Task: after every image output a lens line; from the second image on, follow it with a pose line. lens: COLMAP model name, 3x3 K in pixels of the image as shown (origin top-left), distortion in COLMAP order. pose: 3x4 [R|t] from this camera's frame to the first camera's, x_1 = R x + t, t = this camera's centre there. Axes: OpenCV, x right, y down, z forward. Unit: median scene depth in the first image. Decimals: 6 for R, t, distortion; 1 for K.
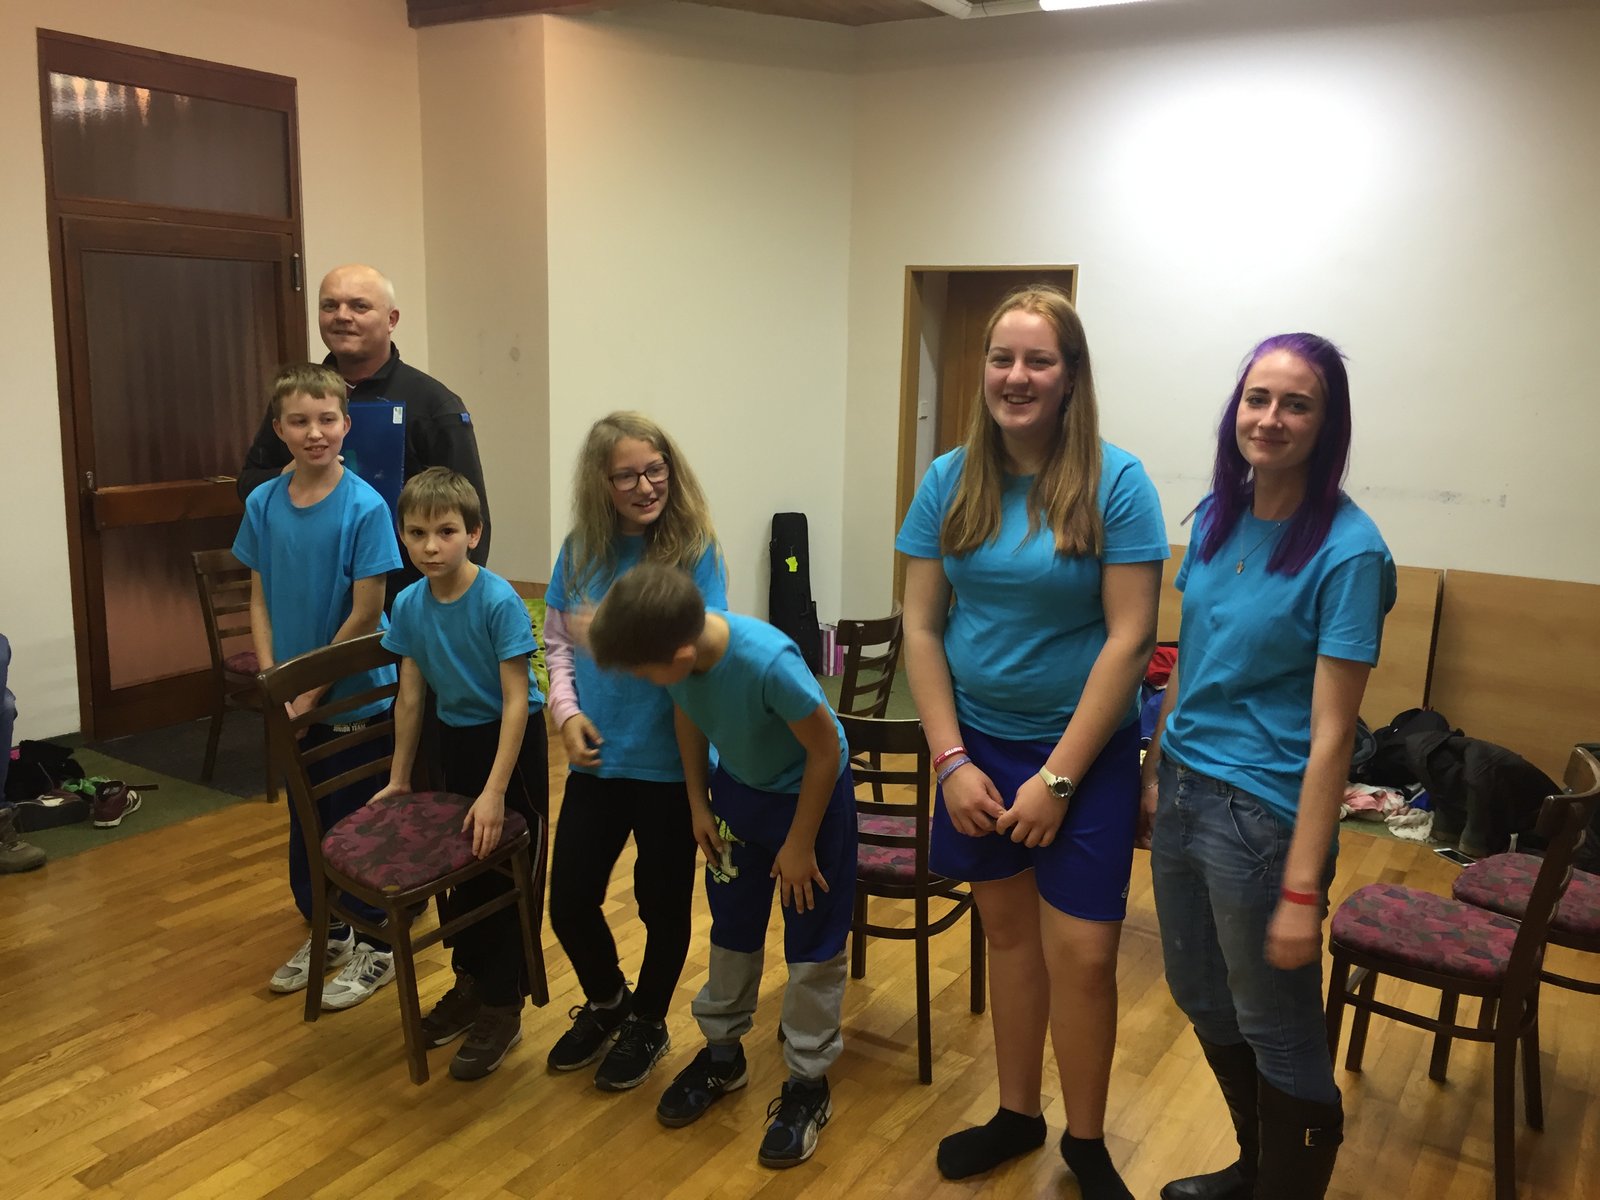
lens RADIAL K [[1359.6, 0, 796.9], [0, 1359.6, 592.8], [0, 0, 1]] dist [0.096543, -0.139068]
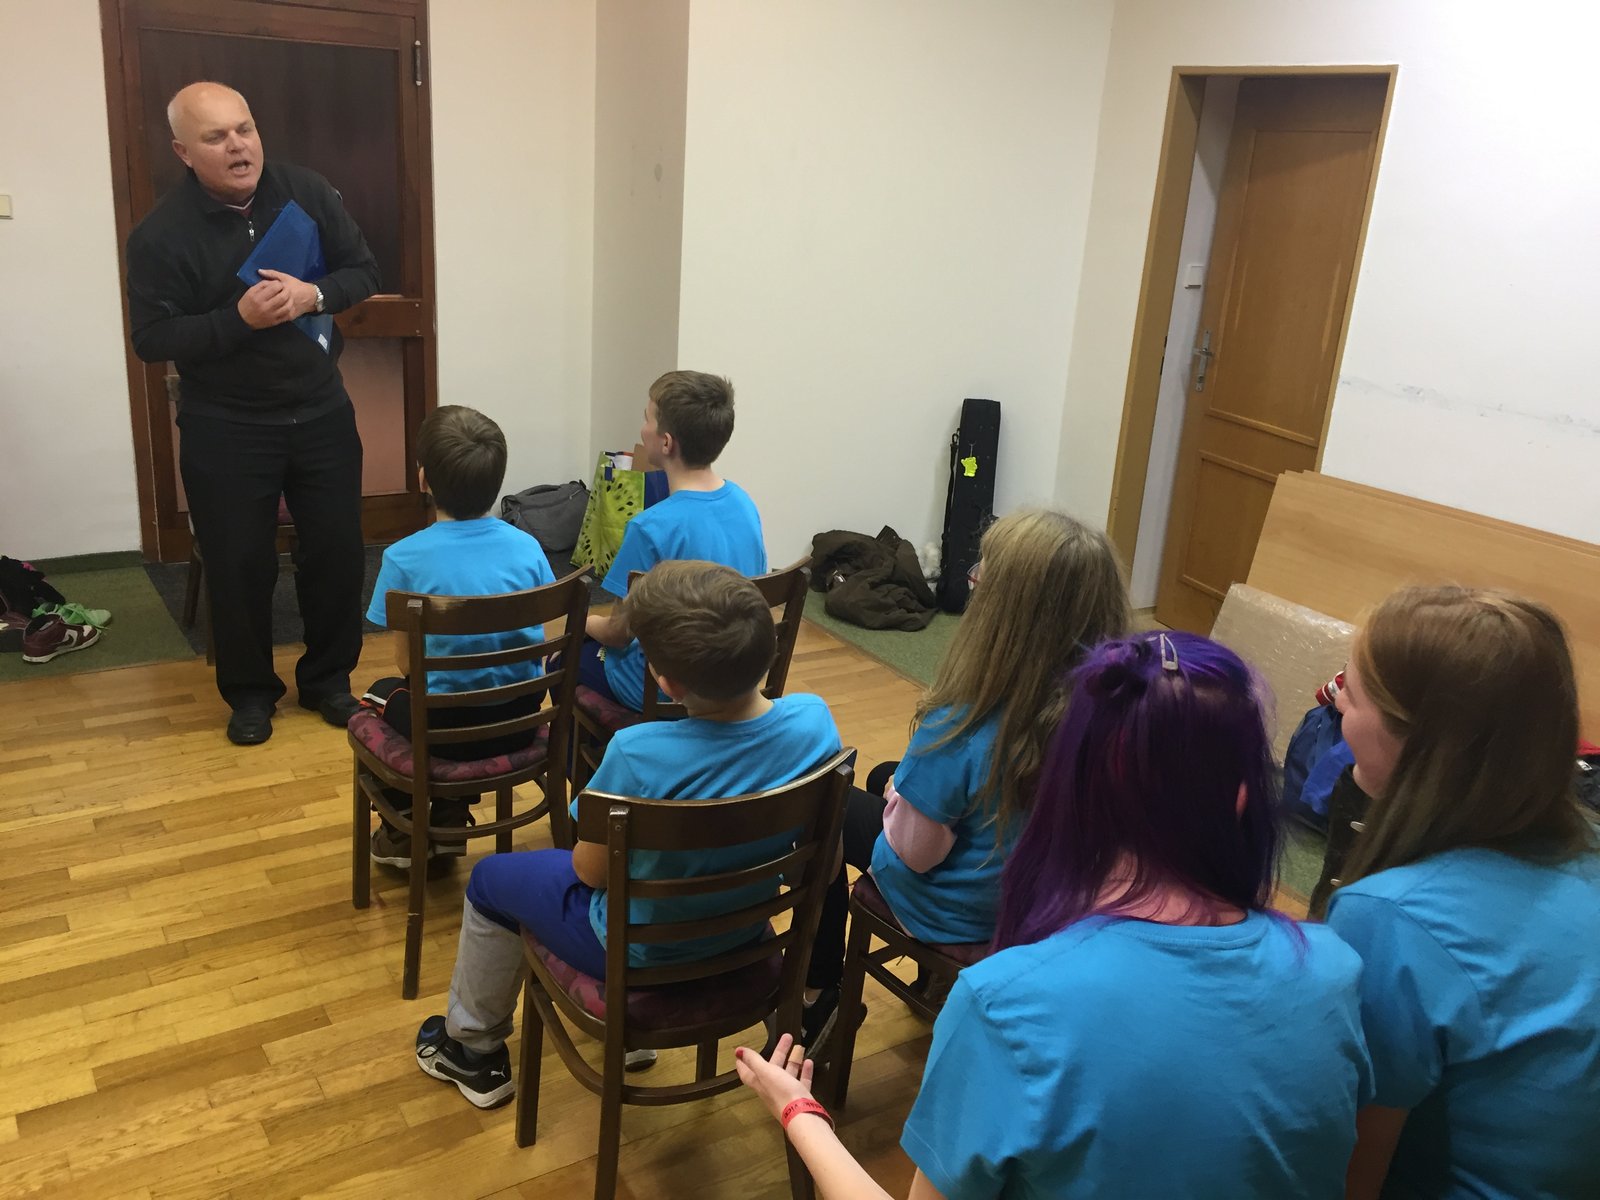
lens RADIAL K [[1359.6, 0, 796.9], [0, 1359.6, 592.8], [0, 0, 1]] dist [0.096543, -0.139068]
pose [[0.907006, 0.161940, -0.388736, 0.239605], [-0.118059, 0.983869, 0.134402, -0.046767], [0.404230, -0.076010, 0.911493, 0.265207]]
